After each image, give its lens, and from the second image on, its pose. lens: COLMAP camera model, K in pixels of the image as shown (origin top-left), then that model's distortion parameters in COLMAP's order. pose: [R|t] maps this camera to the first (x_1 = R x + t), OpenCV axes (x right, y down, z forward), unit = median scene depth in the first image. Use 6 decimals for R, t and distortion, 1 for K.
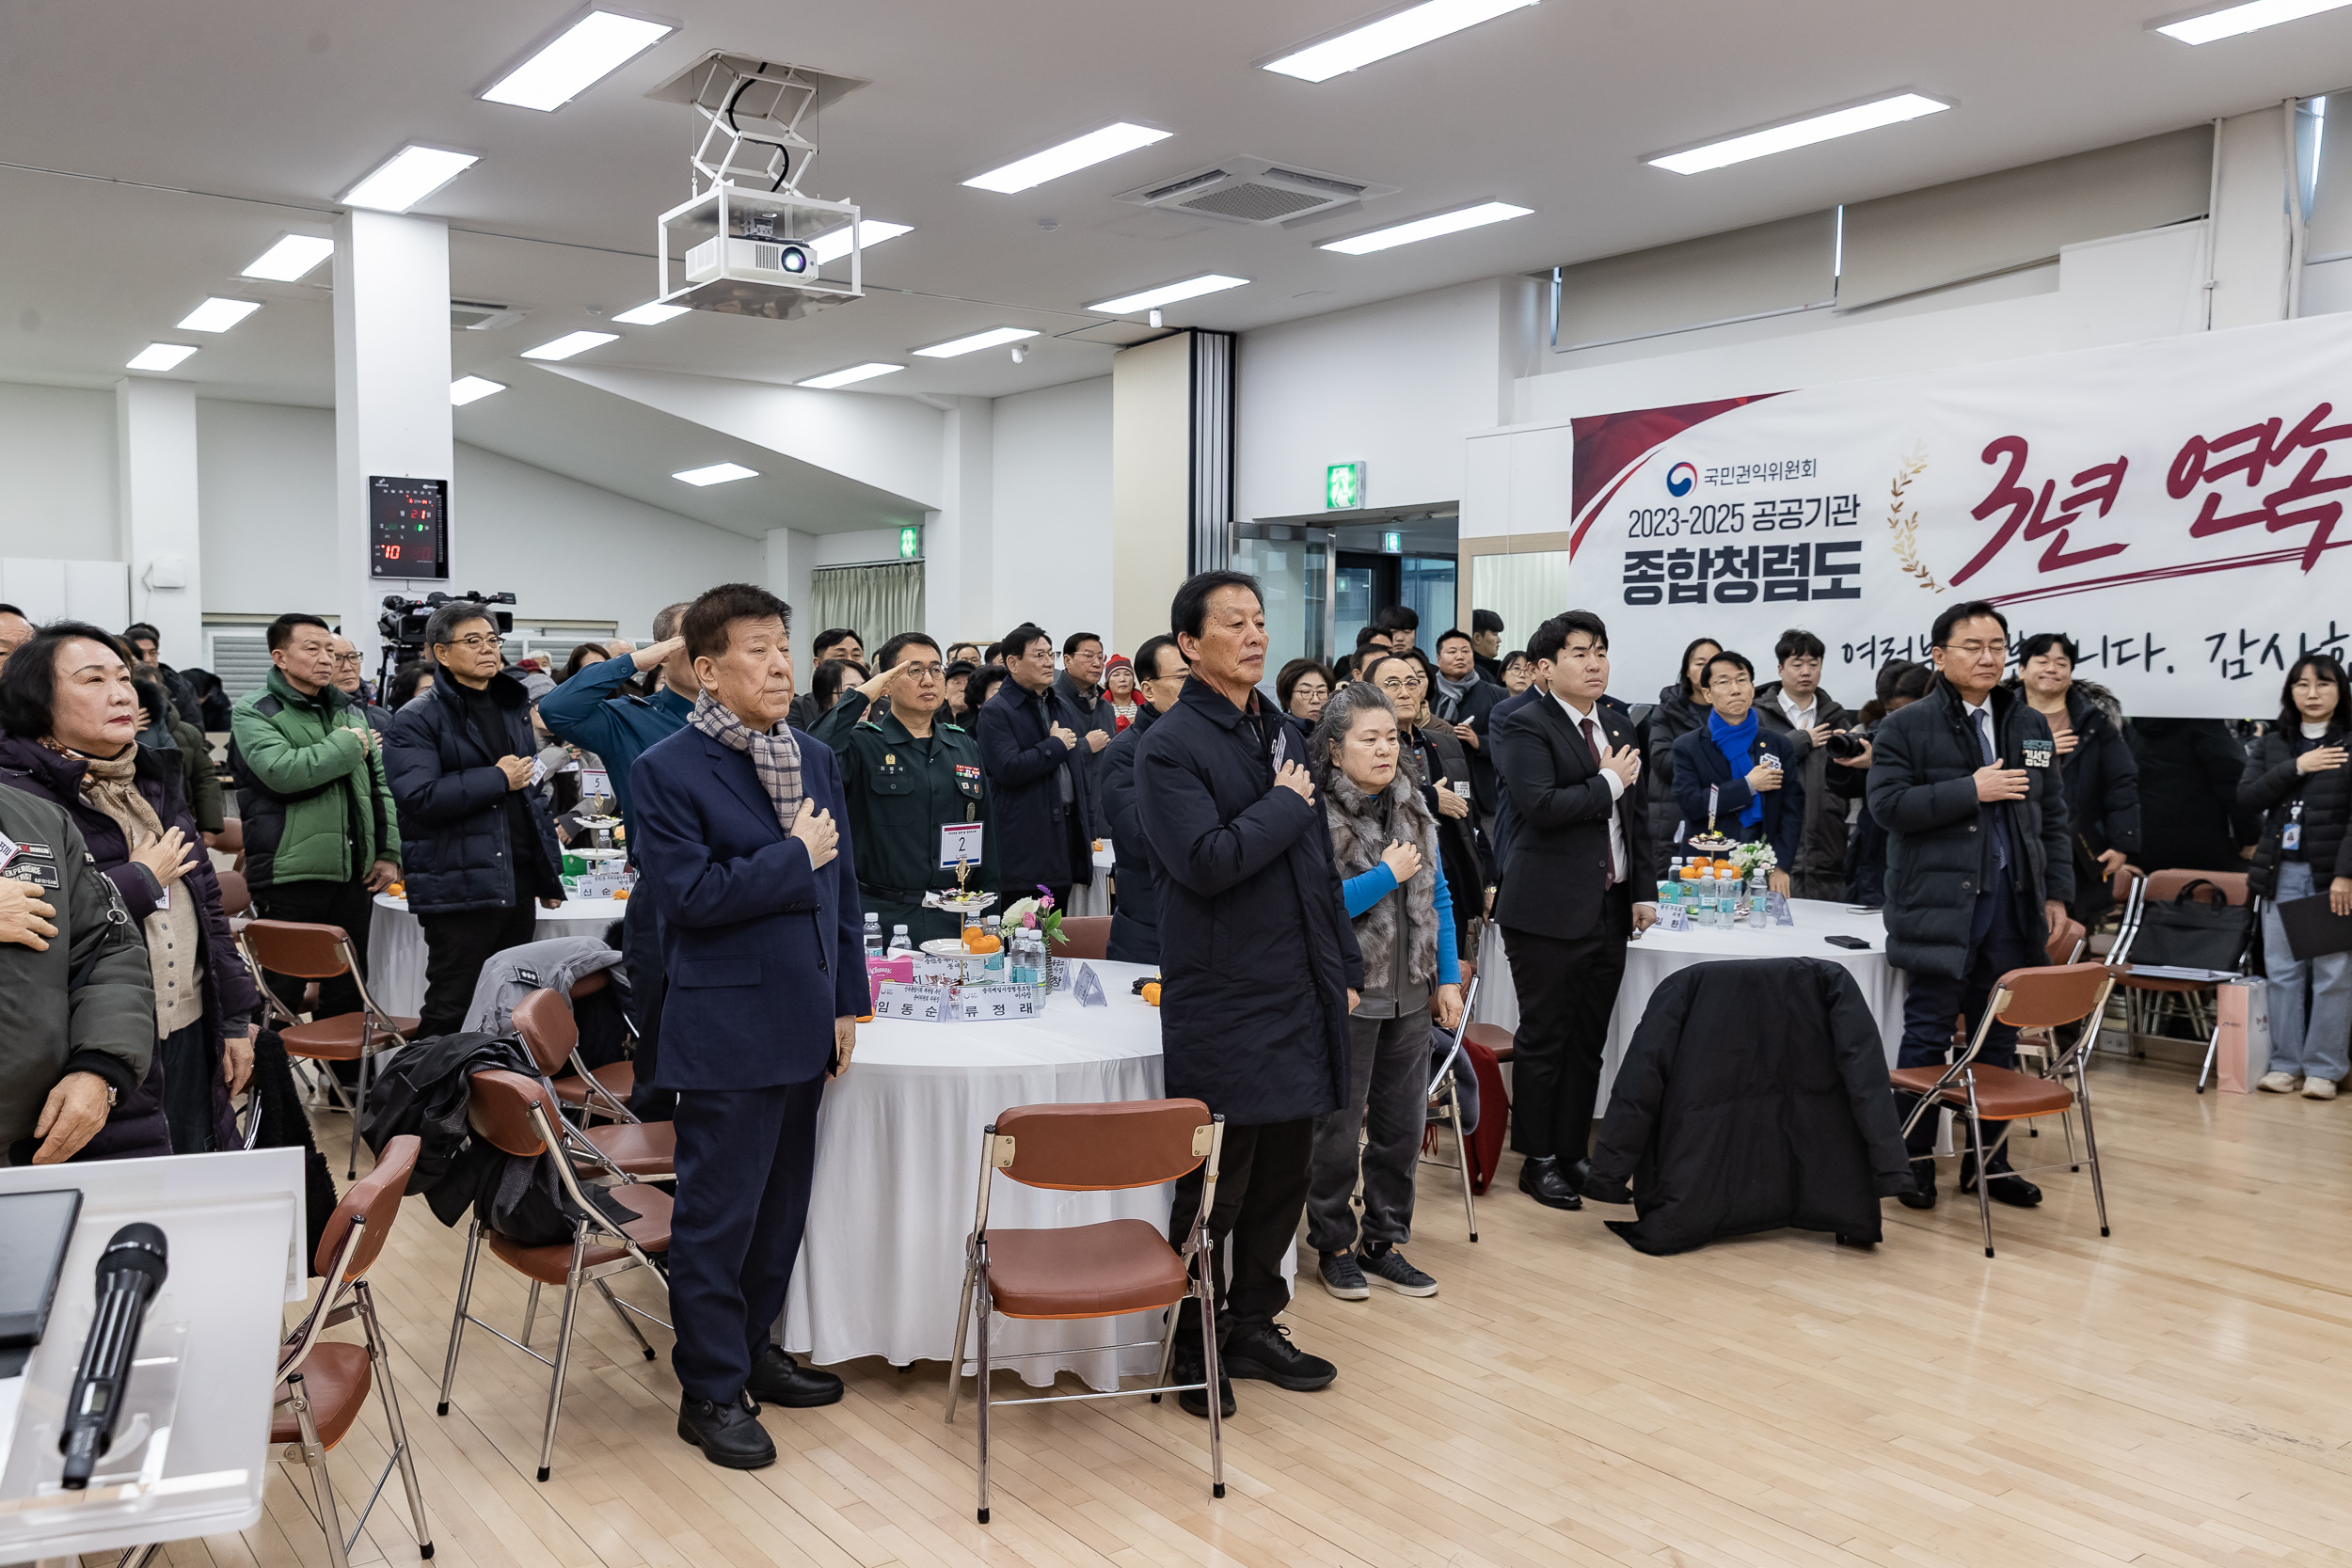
lens RADIAL K [[1916.1, 0, 1197.5], [0, 1916.1, 777.7], [0, 0, 1]] dist [-0.029708, 0.032322]
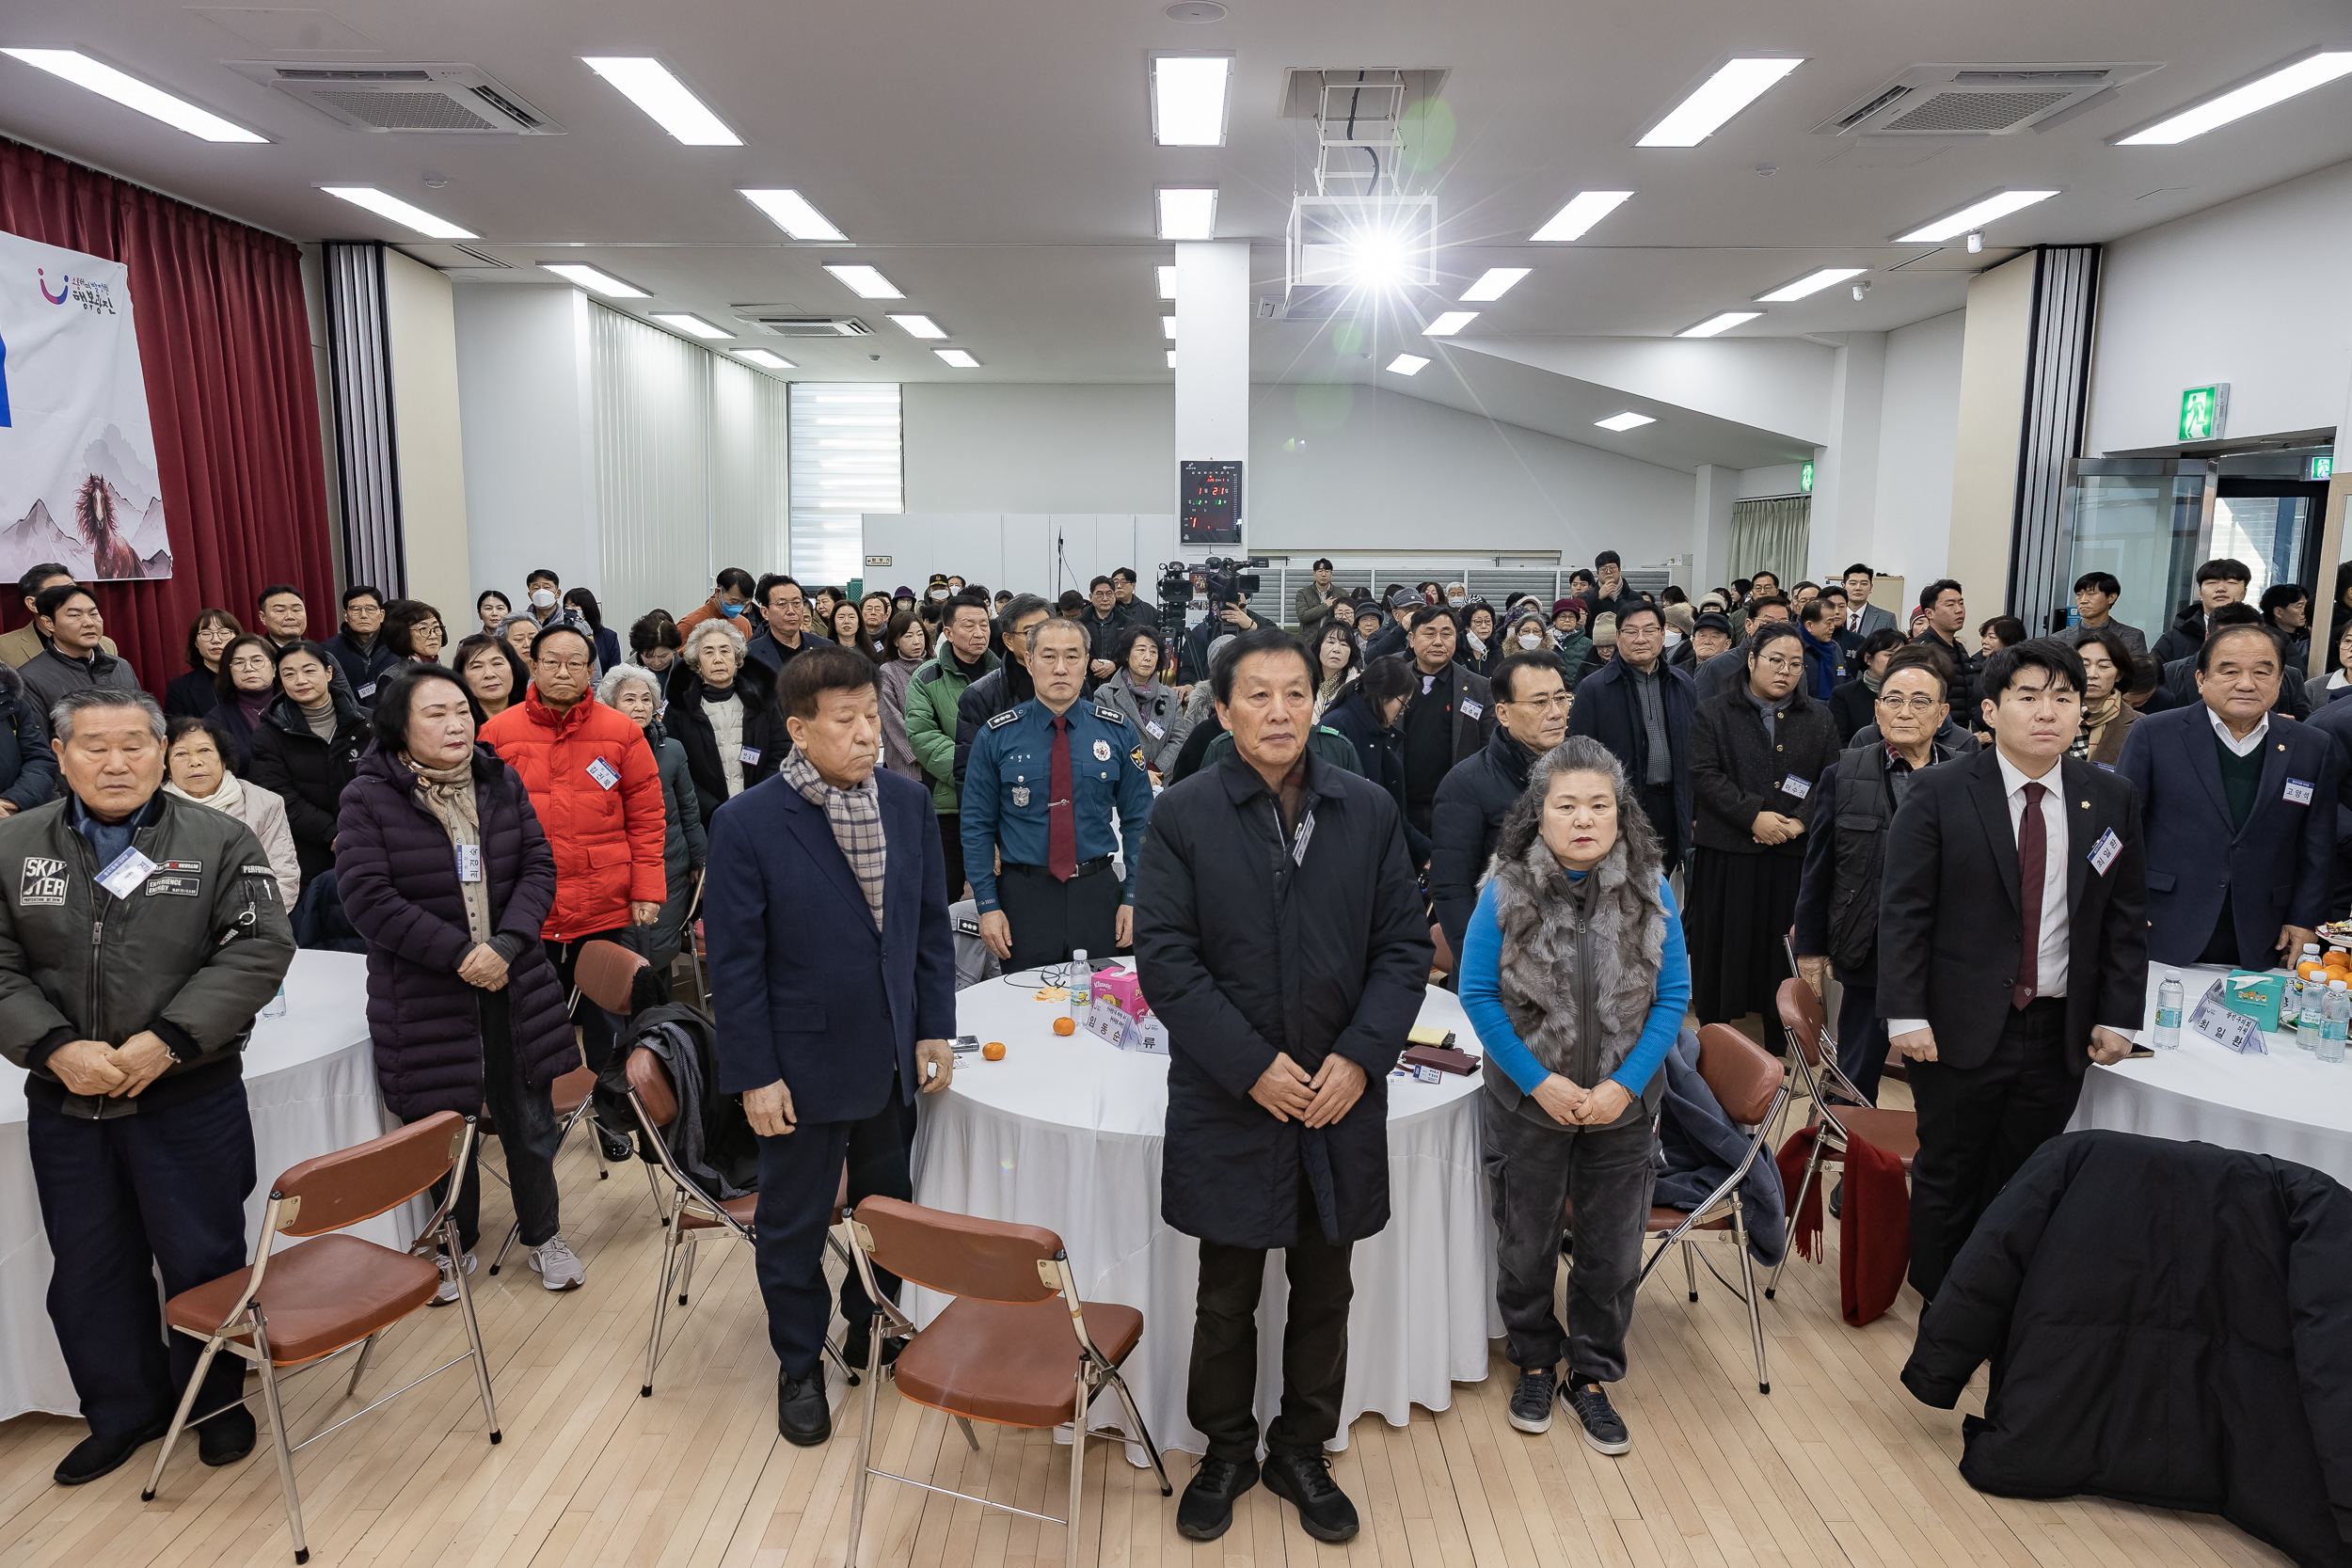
lens RADIAL K [[1572.6, 0, 1174.9], [0, 1572.6, 800.8], [0, 0, 1]] dist [-0.025857, 0.035381]
pose [[0.797503, 0.089867, -0.596584, 0.201346], [-0.031802, 0.993731, 0.107180, -0.052581], [0.602476, -0.066504, 0.795361, 0.187675]]
